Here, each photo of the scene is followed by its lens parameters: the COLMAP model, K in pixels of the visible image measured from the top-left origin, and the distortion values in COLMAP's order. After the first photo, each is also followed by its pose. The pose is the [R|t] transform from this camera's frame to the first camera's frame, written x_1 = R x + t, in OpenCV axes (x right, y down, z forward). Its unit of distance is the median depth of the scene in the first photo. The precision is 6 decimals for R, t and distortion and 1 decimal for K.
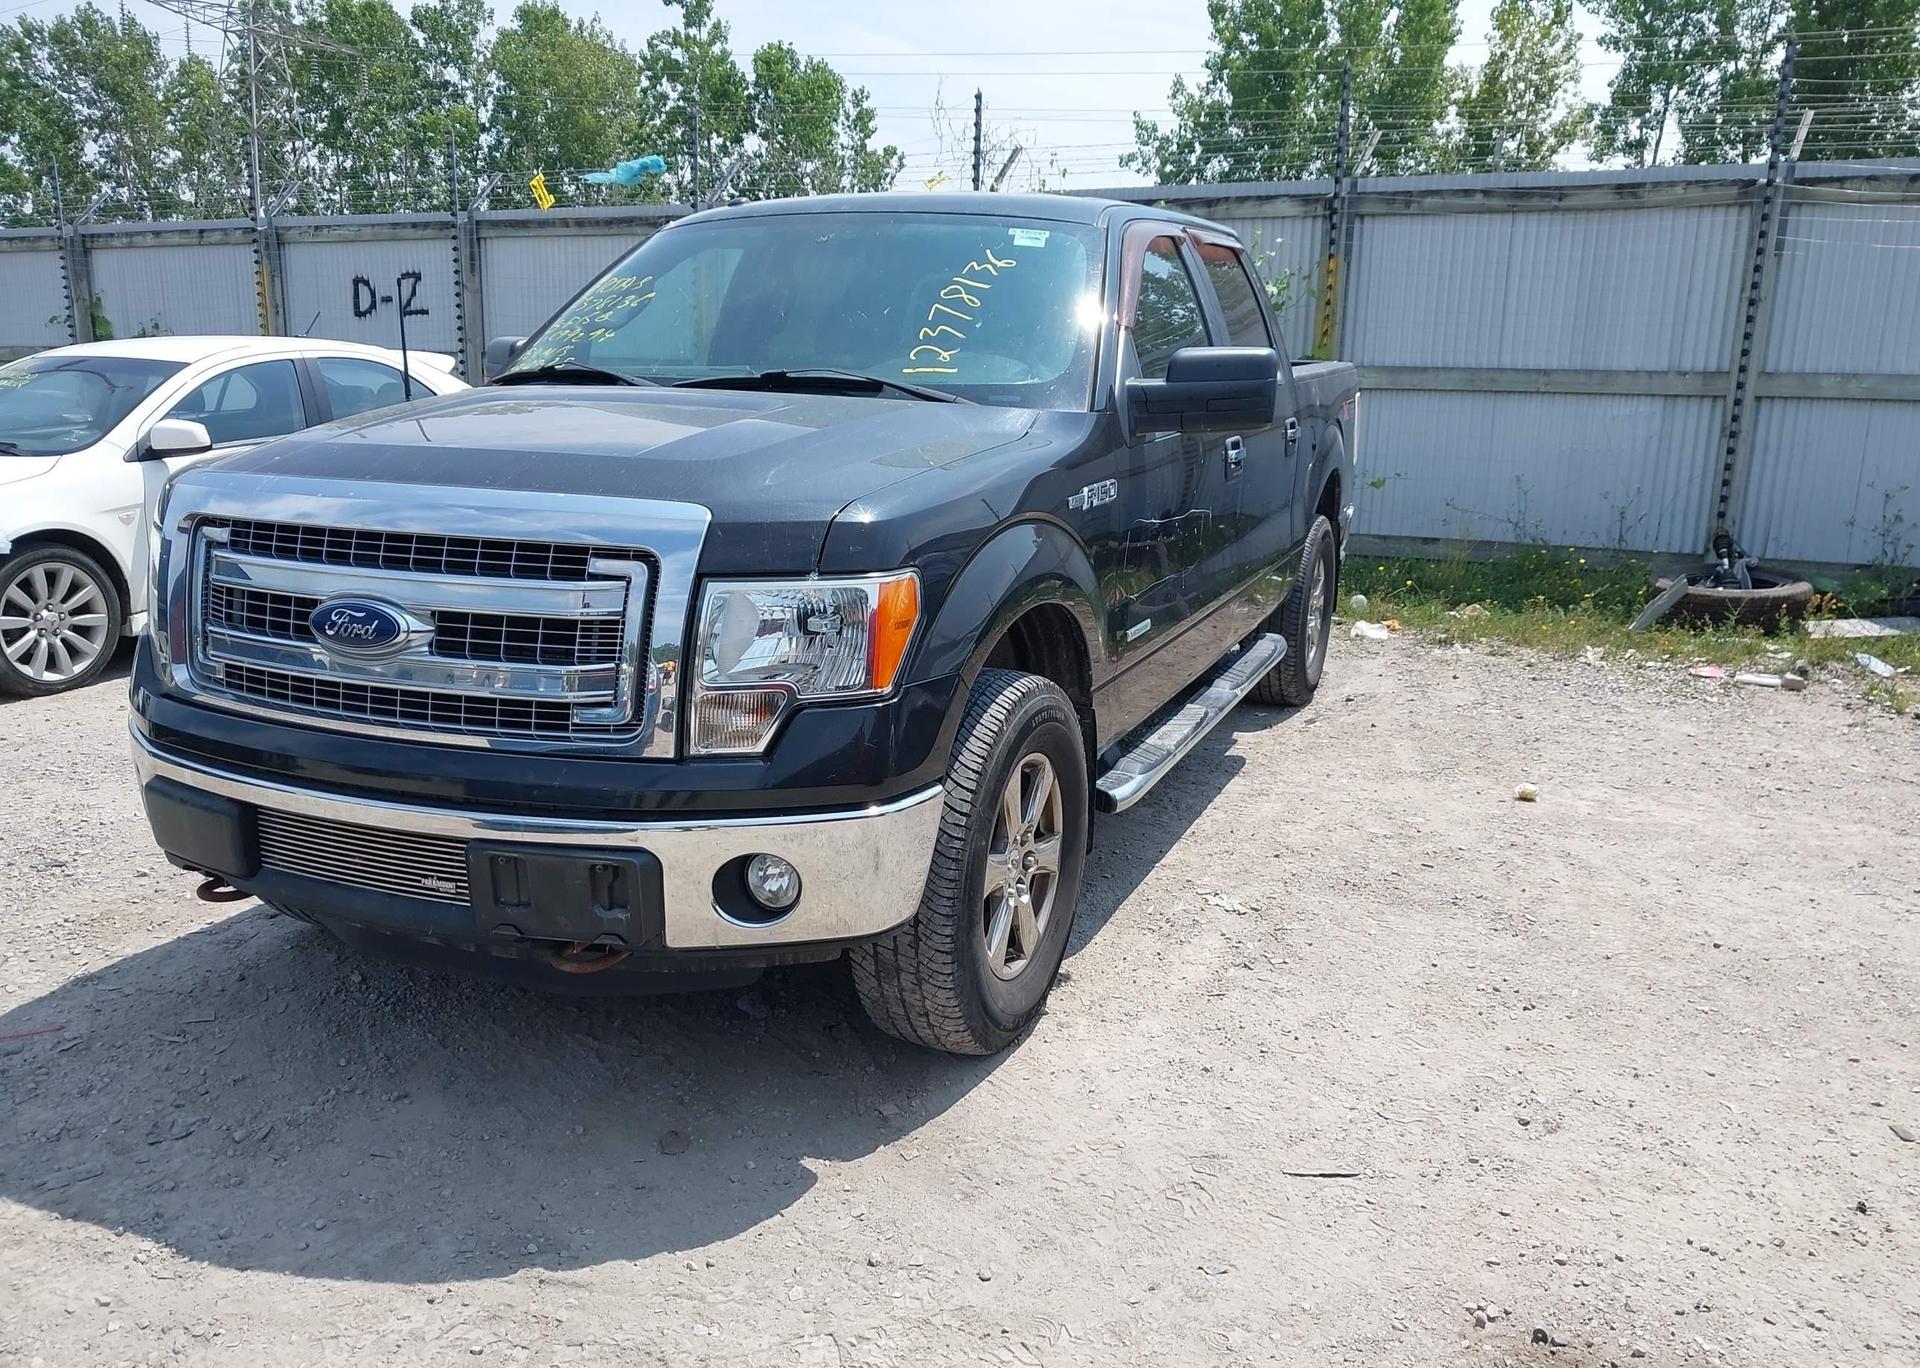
lens RADIAL K [[1517.1, 0, 960.0], [0, 1517.1, 684.0], [0, 0, 1]] dist [0.004617, 0.004320]
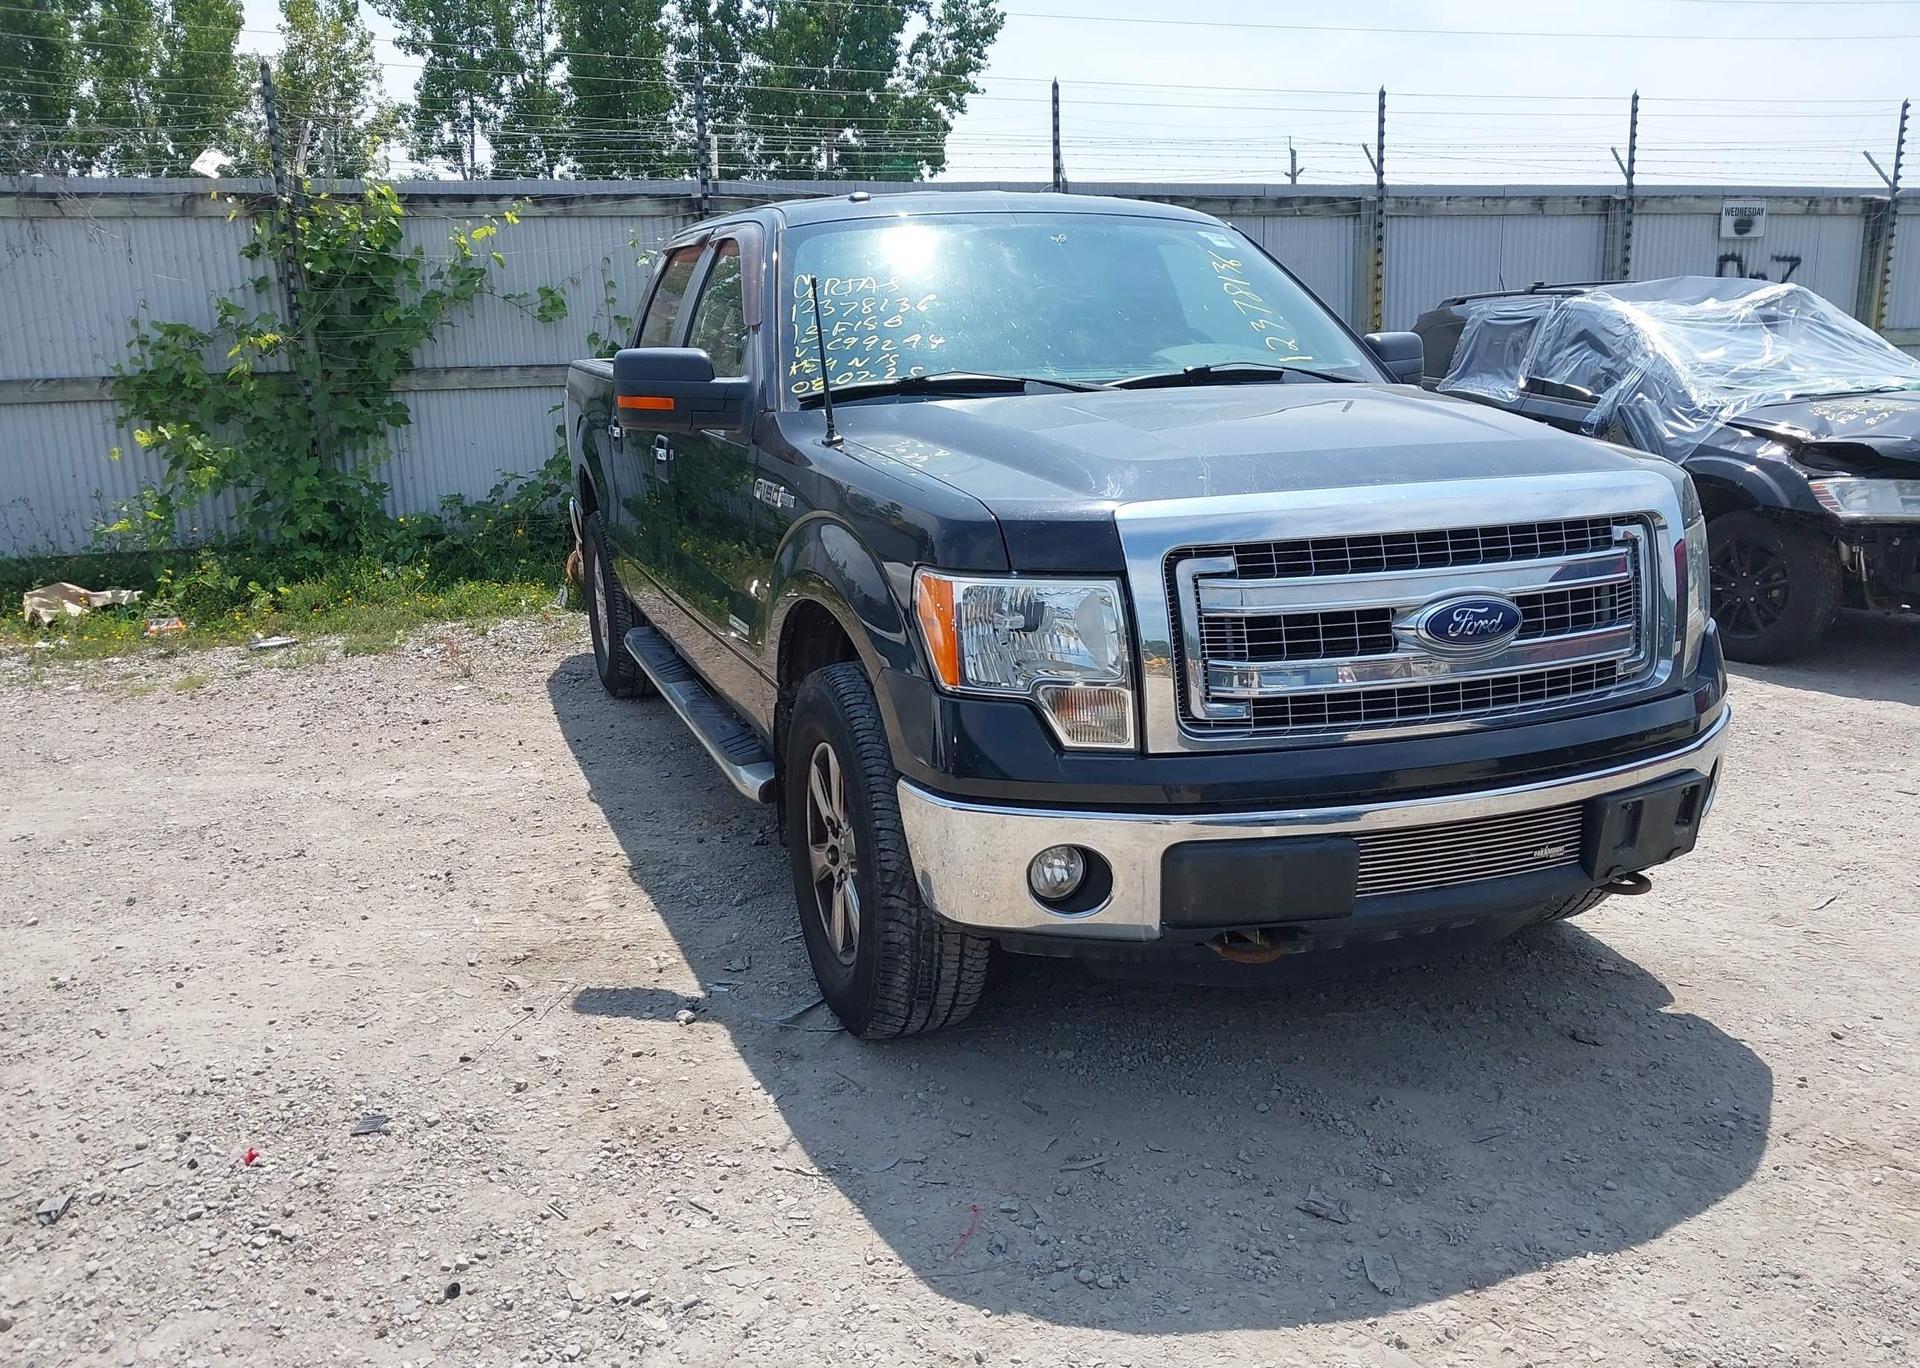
lens RADIAL K [[1520.4, 0, 952.7], [0, 1520.4, 668.4], [0, 0, 1]] dist [0.009249, -0.008722]
pose [[0.740818, -0.170917, 0.649597, -0.370512], [0.176208, 0.982666, 0.057599, -0.035949], [-0.648181, 0.071794, 0.758094, 0.128635]]
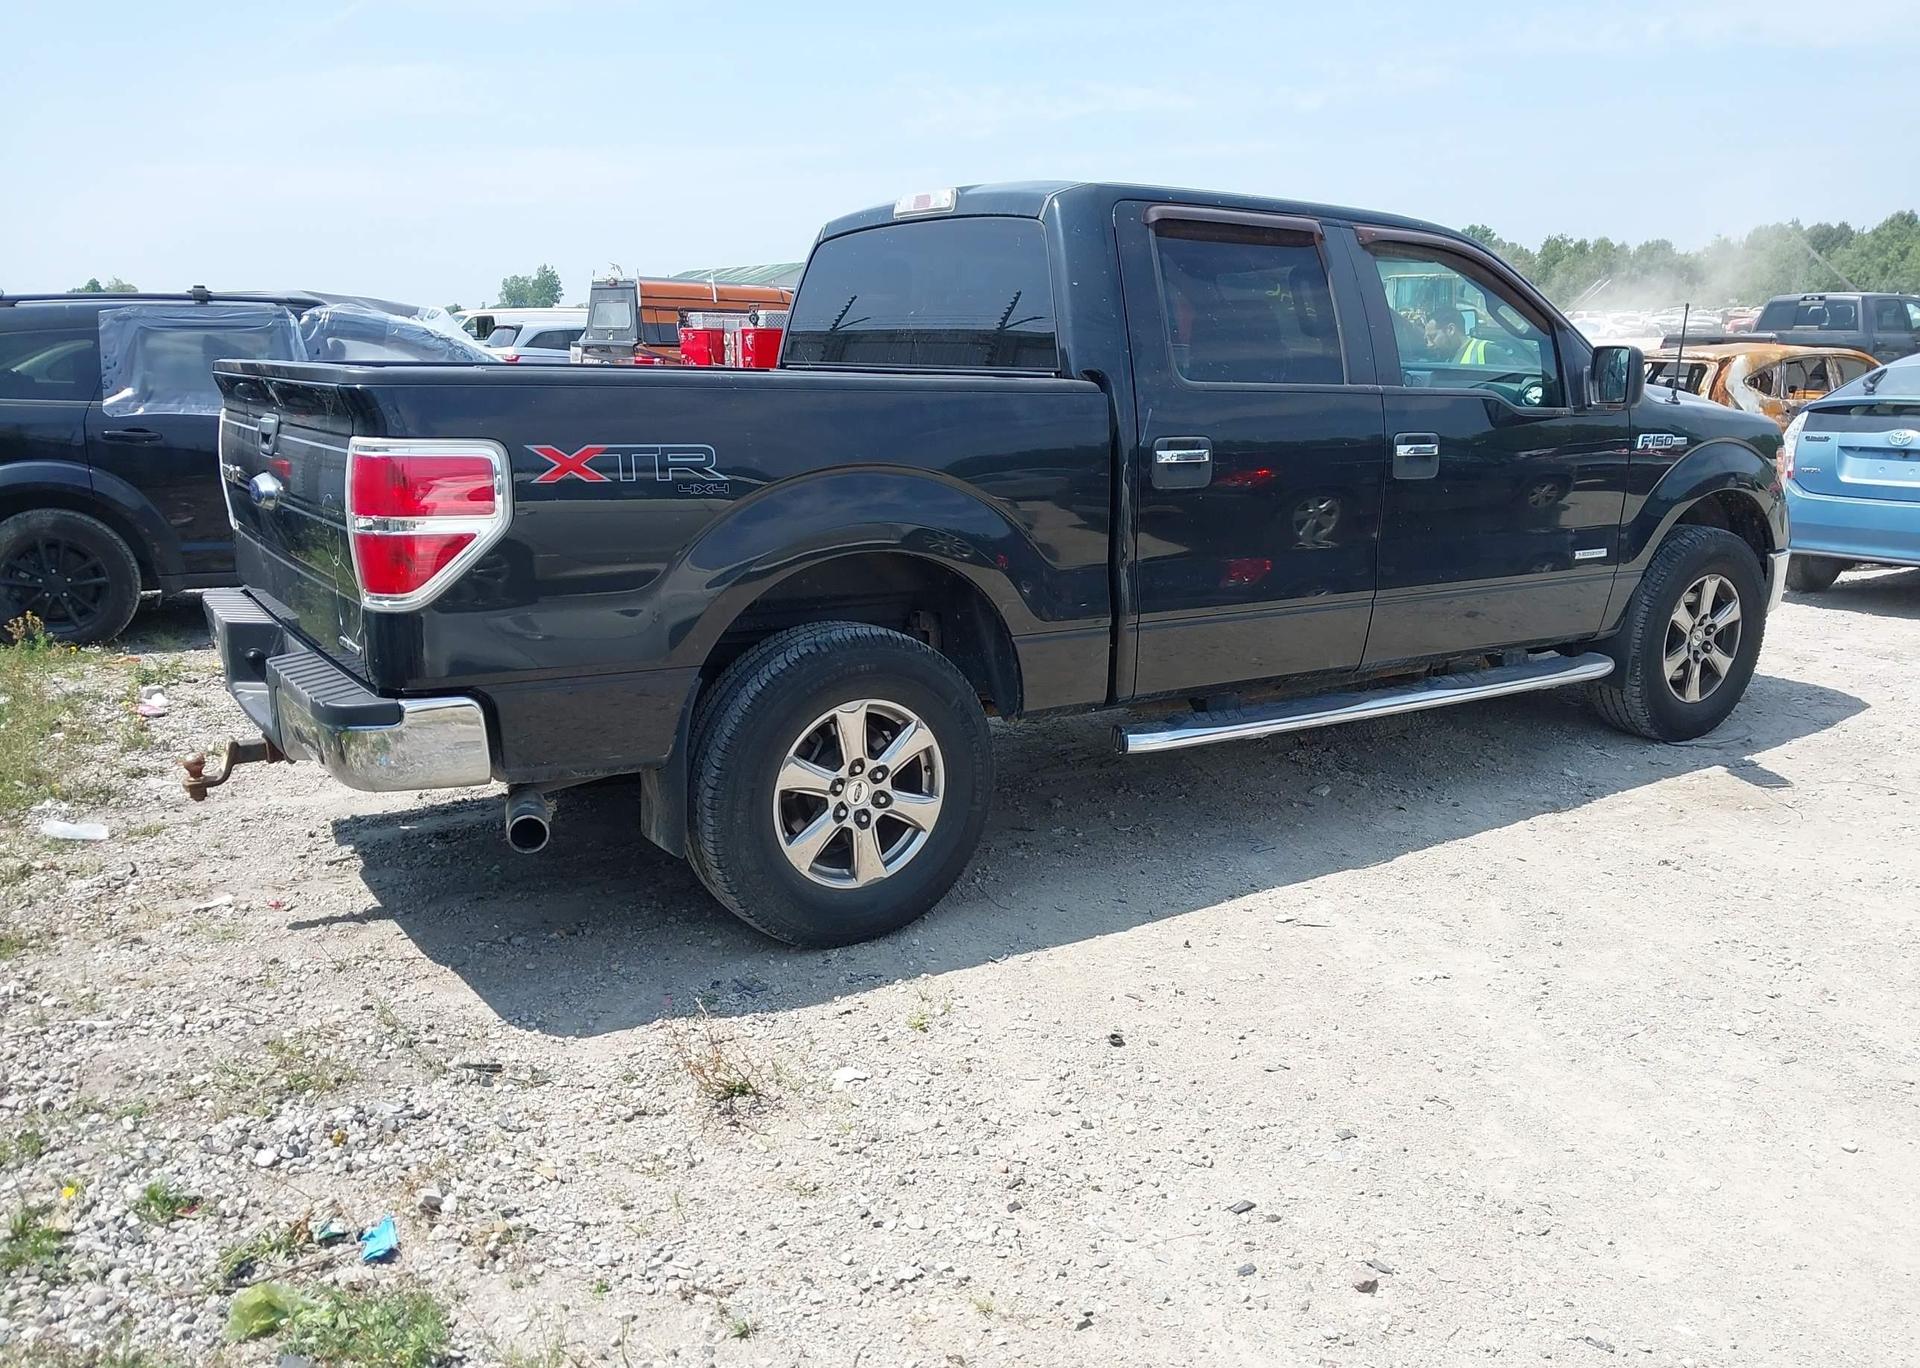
lens RADIAL K [[1541.1, 0, 919.2], [0, 1541.1, 689.0], [0, 0, 1]] dist [0.113213, -0.225799]
pose [[-0.818815, -0.141101, 0.556446, -0.263589], [0.110406, 0.912517, 0.393856, -0.238530], [-0.563340, 0.383931, -0.731605, 1.049849]]
